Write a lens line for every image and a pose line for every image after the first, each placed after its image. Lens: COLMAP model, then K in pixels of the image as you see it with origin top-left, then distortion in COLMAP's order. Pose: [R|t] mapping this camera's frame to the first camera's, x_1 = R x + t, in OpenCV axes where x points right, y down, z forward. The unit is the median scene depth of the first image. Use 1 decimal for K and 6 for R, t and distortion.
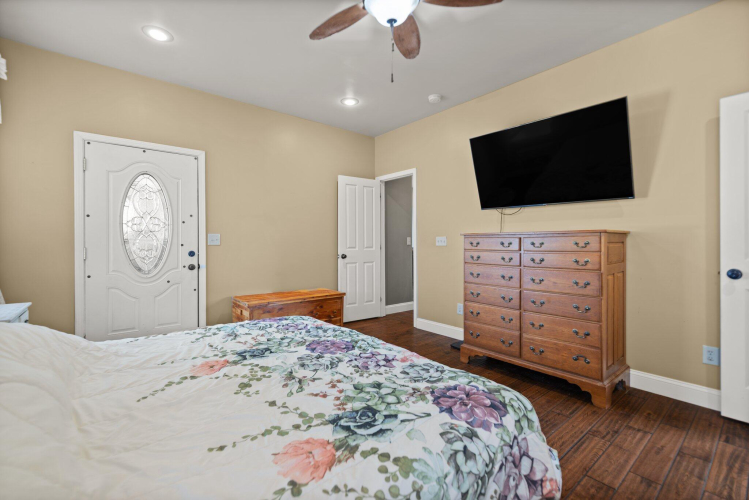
lens RADIAL K [[323.4, 0, 373.0], [0, 323.4, 243.2], [0, 0, 1]] dist [0.000162, -0.000007]
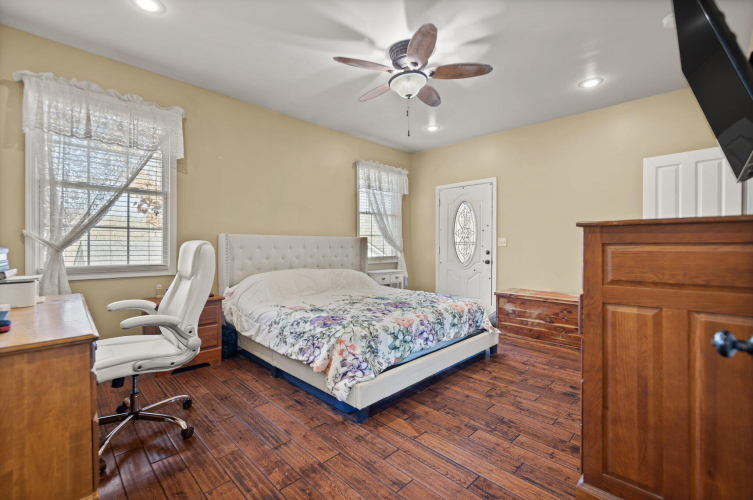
lens RADIAL K [[325.1, 0, 374.9], [0, 325.1, 247.7], [0, 0, 1]] dist [0.000162, -0.000007]
pose [[0.113951, 0.010360, -0.993432, 0.789043], [-0.006776, 0.999930, 0.009650, 0.001574], [0.993463, 0.005632, 0.114014, 0.348884]]
